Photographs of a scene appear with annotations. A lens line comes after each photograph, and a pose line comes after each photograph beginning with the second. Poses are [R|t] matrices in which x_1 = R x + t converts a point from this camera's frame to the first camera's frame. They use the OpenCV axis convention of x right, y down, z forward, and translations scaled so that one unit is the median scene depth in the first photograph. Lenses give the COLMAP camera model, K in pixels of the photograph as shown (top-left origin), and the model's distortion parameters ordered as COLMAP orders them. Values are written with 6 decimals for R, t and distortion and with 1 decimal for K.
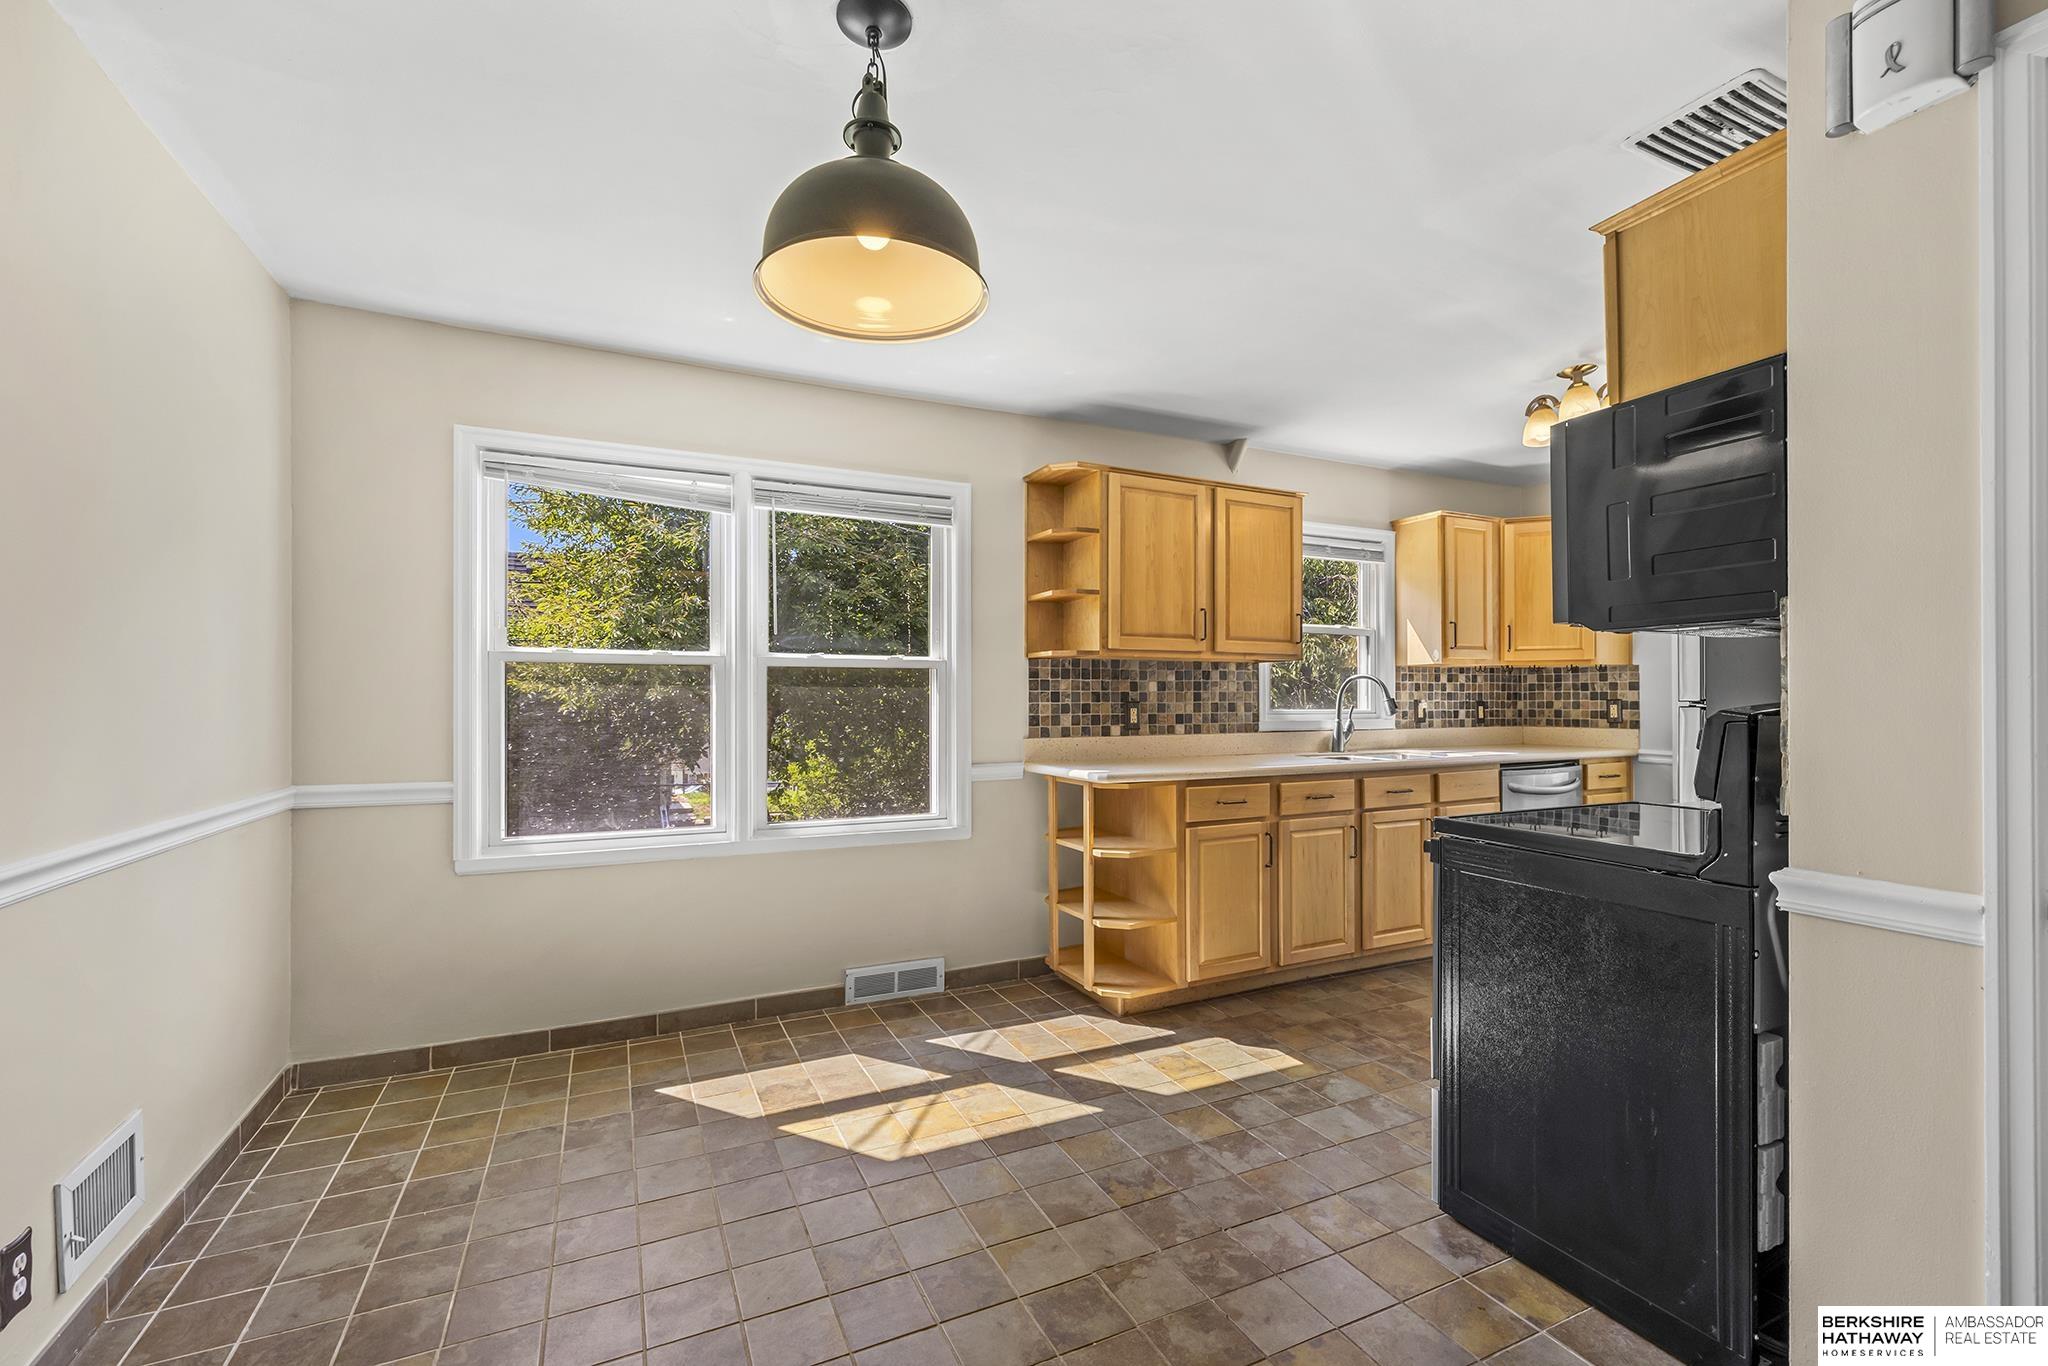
lens RADIAL K [[861.6, 0, 1008.2], [0, 861.6, 701.1], [0, 0, 1]] dist [-0.000171, 0.000012]
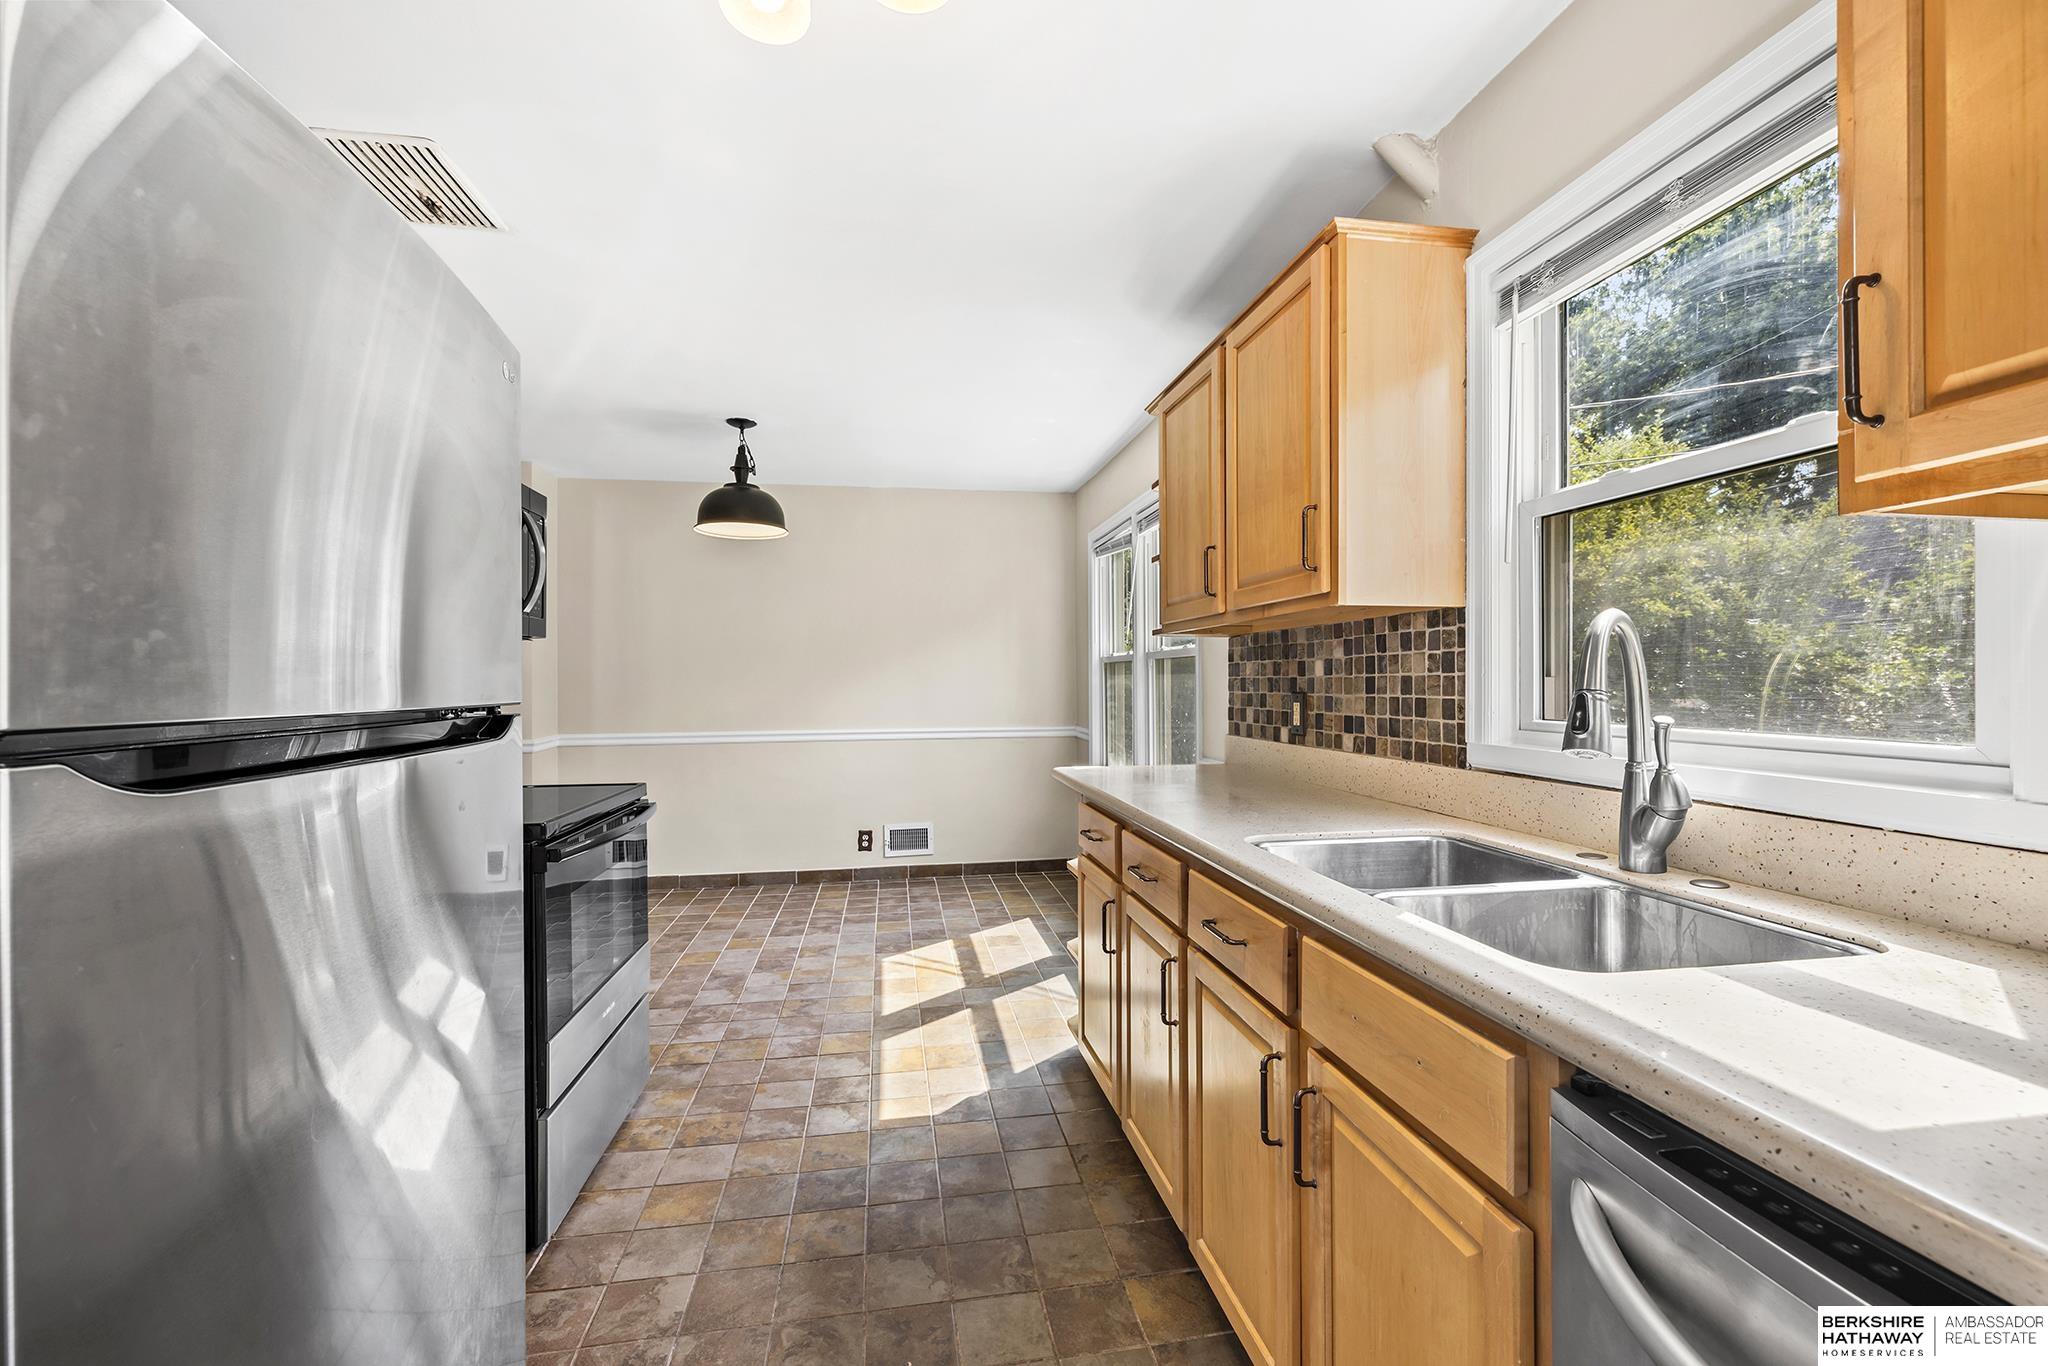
lens RADIAL K [[861.6, 0, 1033.9], [0, 861.6, 679.7], [0, 0, 1]] dist [-0.000171, 0.000012]
pose [[-0.260798, -0.000666, -0.965393, 0.838359], [0.001624, 0.999998, -0.001129, -0.008584], [0.965392, -0.001862, -0.260796, 0.998424]]
